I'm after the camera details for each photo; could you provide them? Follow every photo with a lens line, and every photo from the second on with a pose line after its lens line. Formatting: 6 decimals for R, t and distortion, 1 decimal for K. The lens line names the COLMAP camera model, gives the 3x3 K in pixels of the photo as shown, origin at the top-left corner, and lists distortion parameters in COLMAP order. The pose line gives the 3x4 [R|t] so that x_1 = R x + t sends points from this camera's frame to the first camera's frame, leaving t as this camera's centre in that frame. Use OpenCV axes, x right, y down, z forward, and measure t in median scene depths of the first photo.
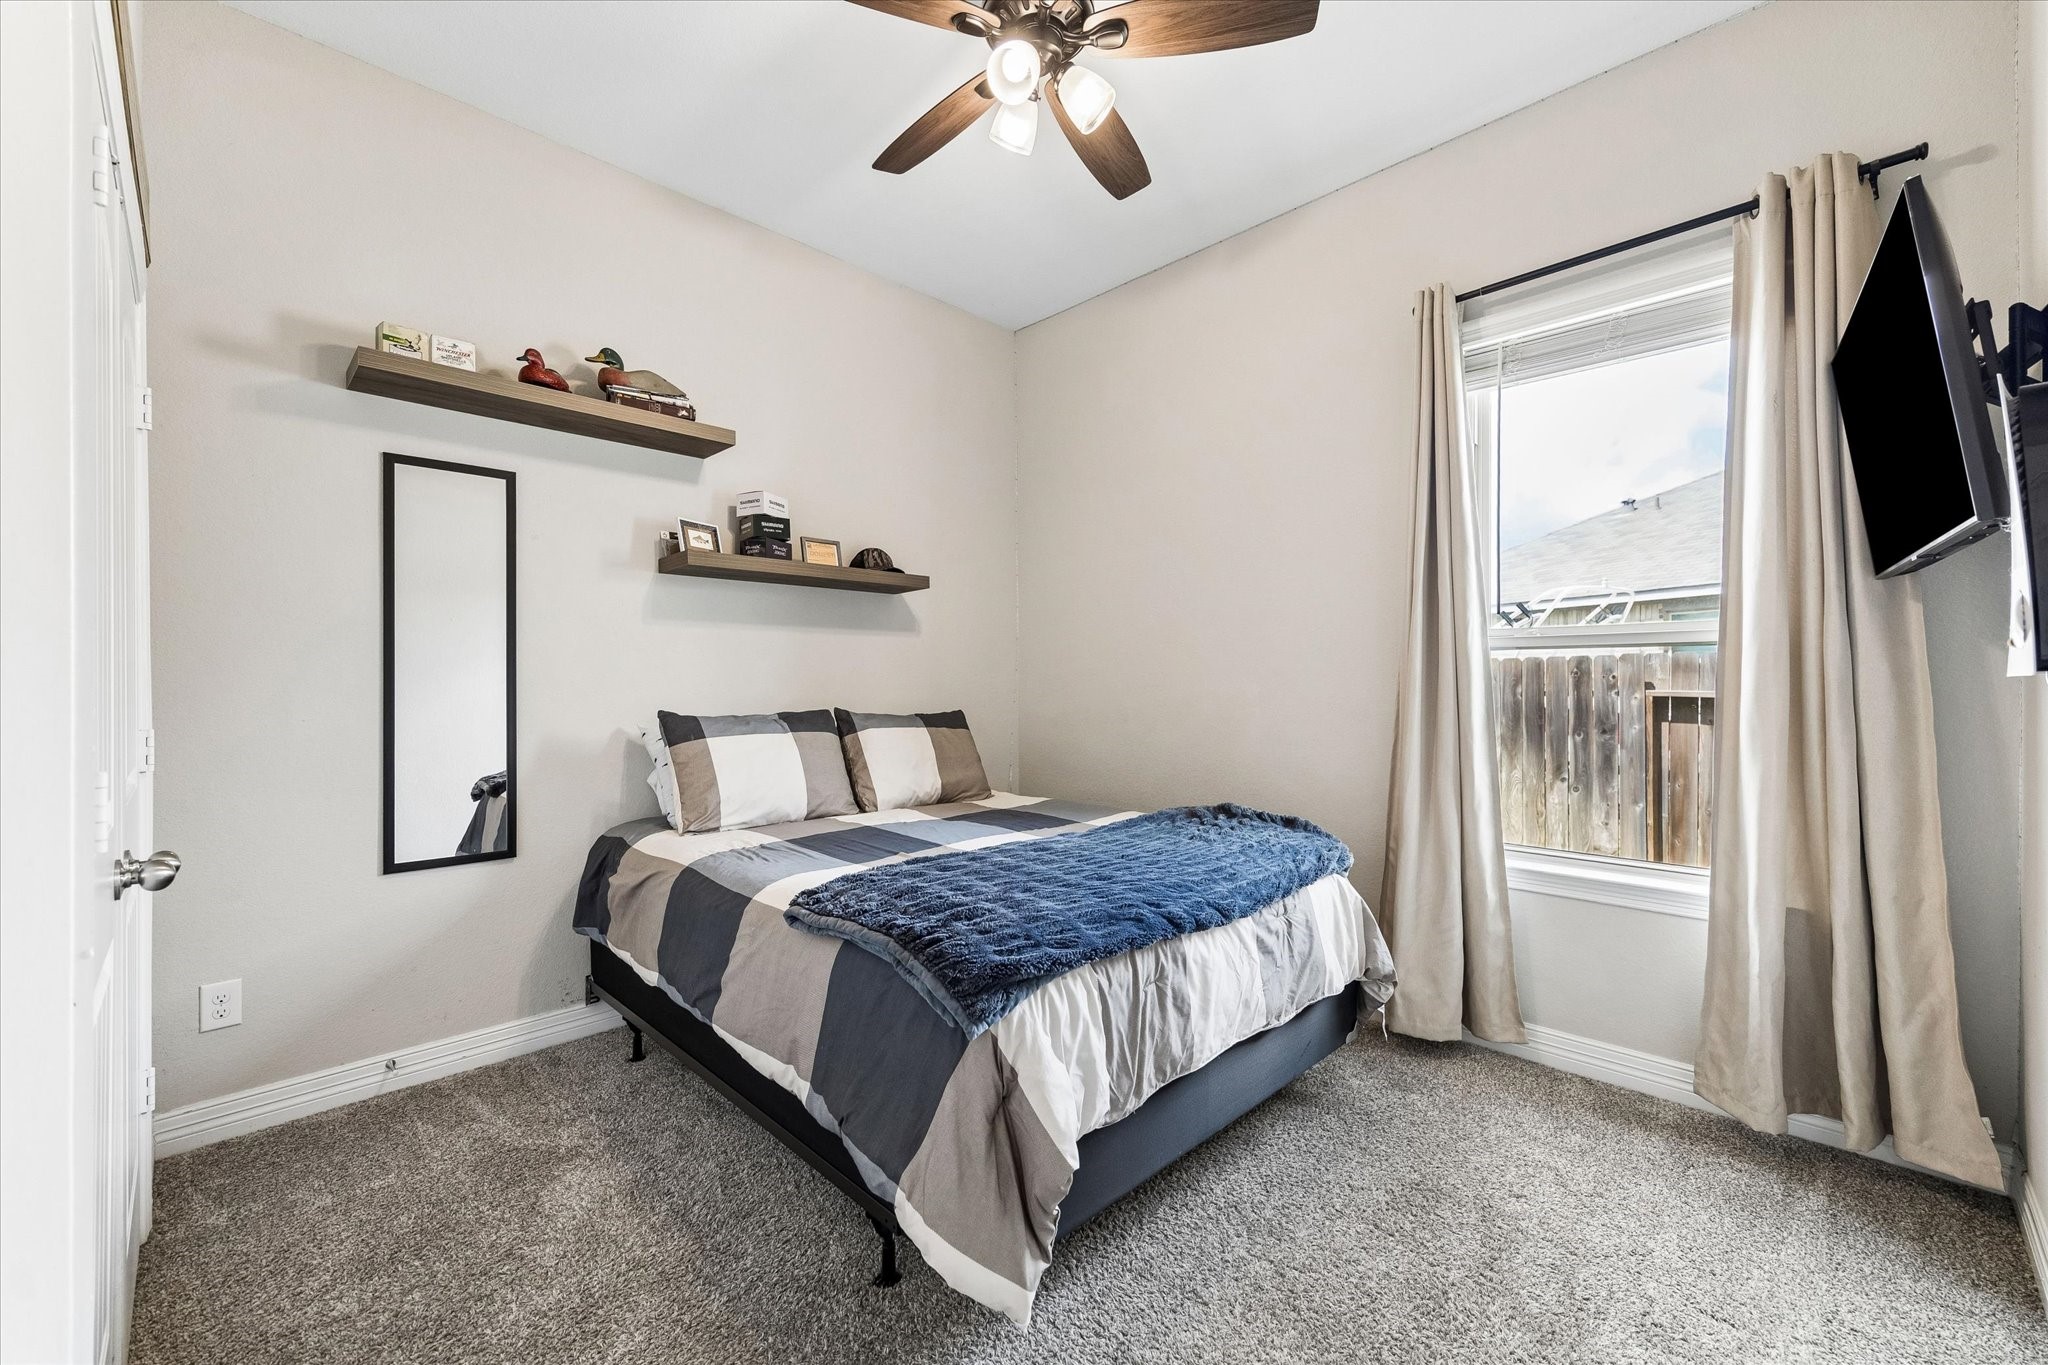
lens RADIAL K [[782.2, 0, 1025.2], [0, 782.2, 676.1], [0, 0, 1]] dist [-0.001007, -0.000049]
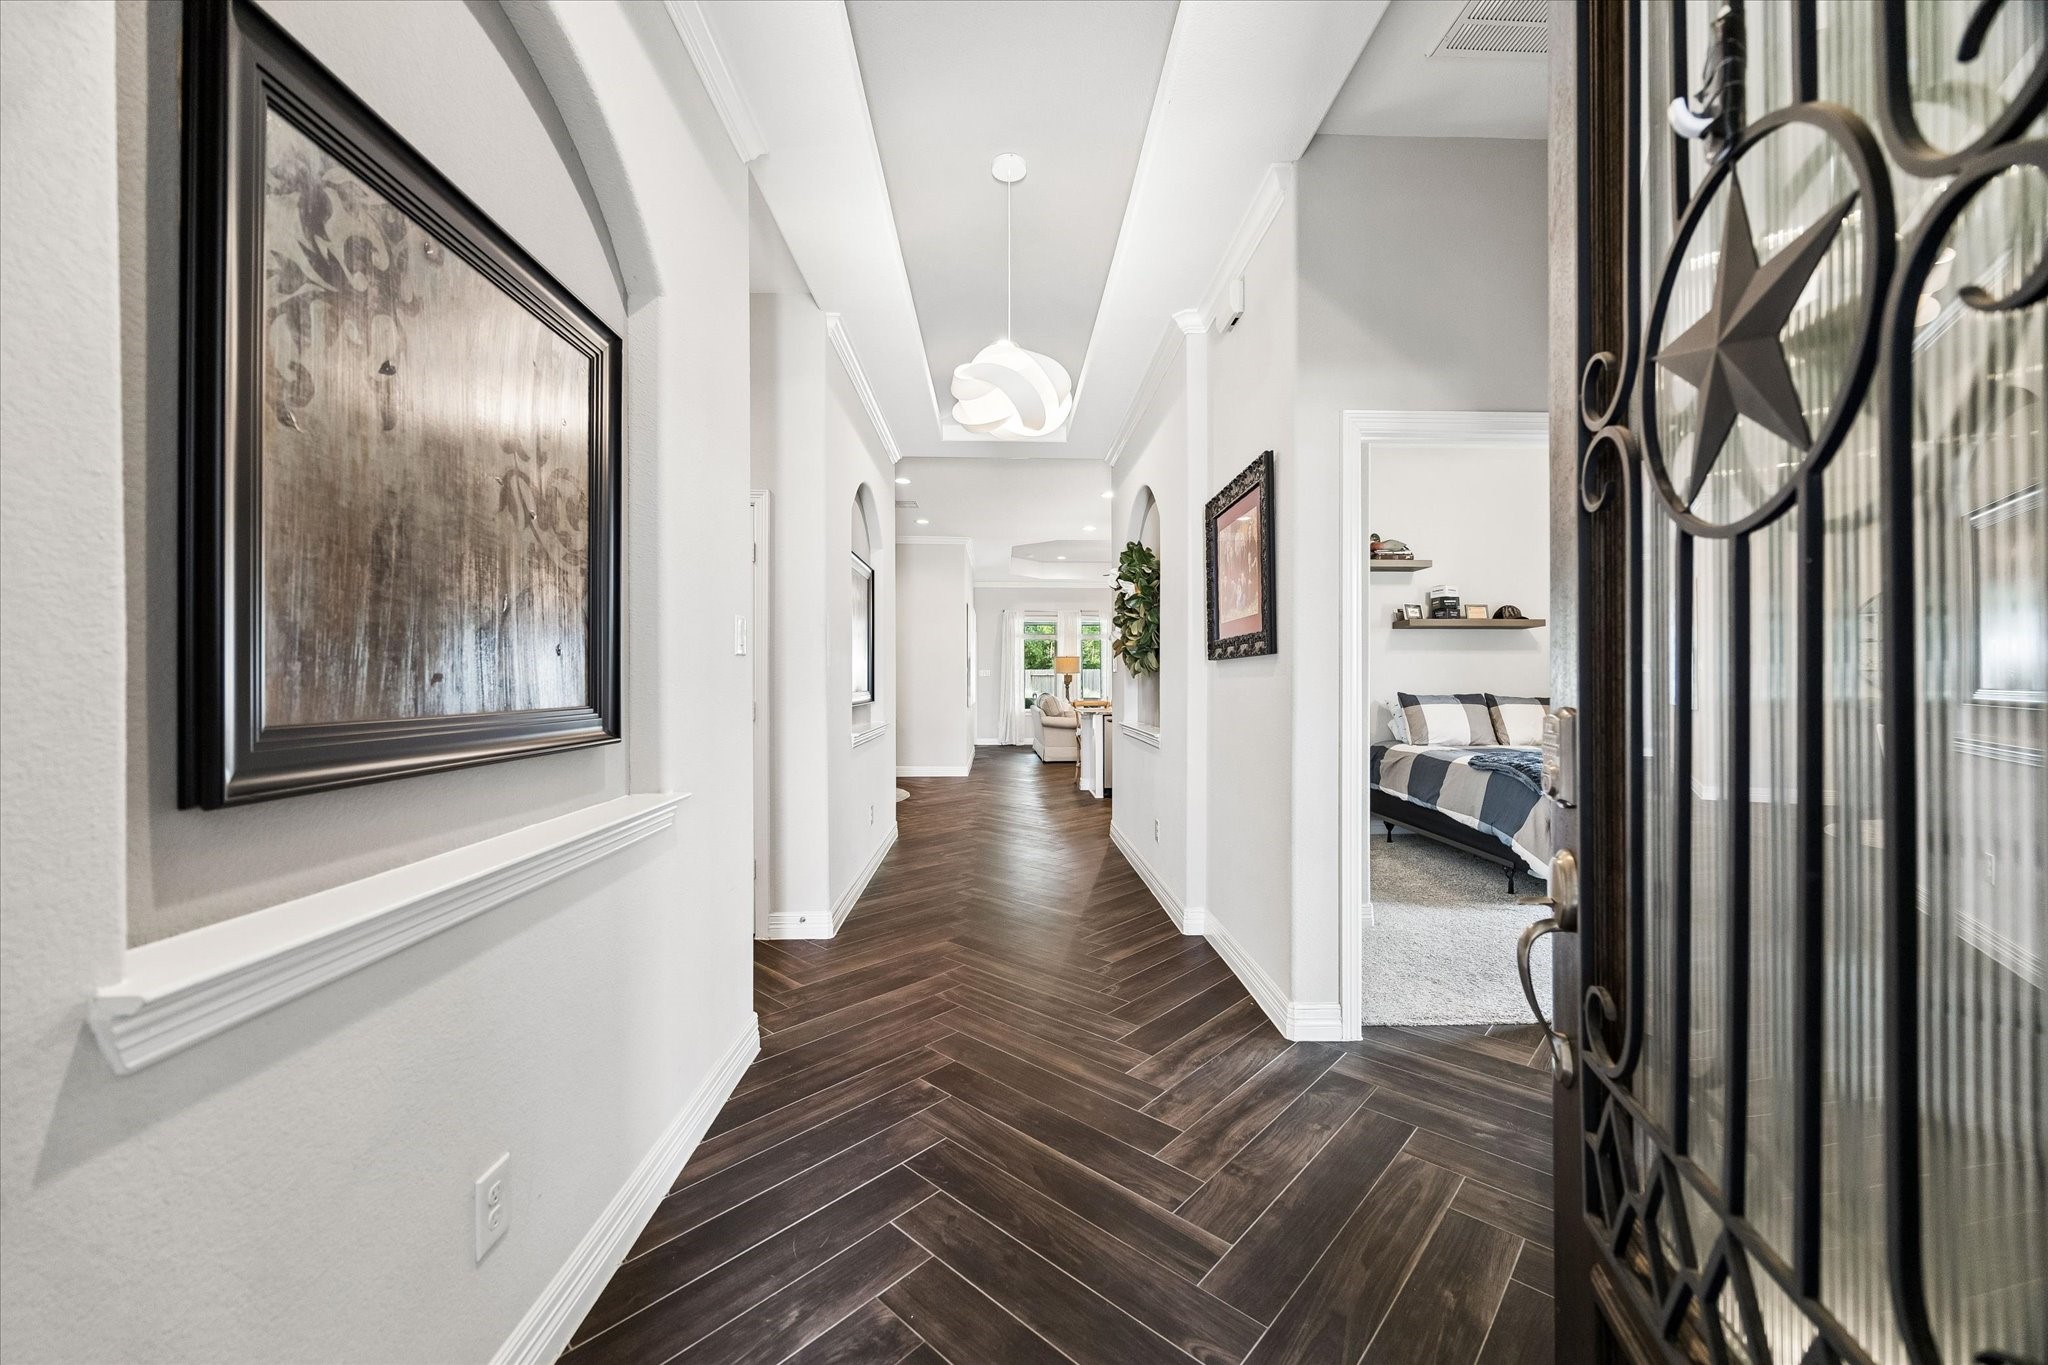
lens RADIAL K [[782.2, 0, 1025.2], [0, 782.2, 676.1], [0, 0, 1]] dist [-0.001007, -0.000049]
pose [[0.729815, 0.001503, -0.683643, 0.265221], [-0.002785, 0.999996, -0.000776, 0.002603], [0.683639, 0.002470, 0.729816, -1.264345]]
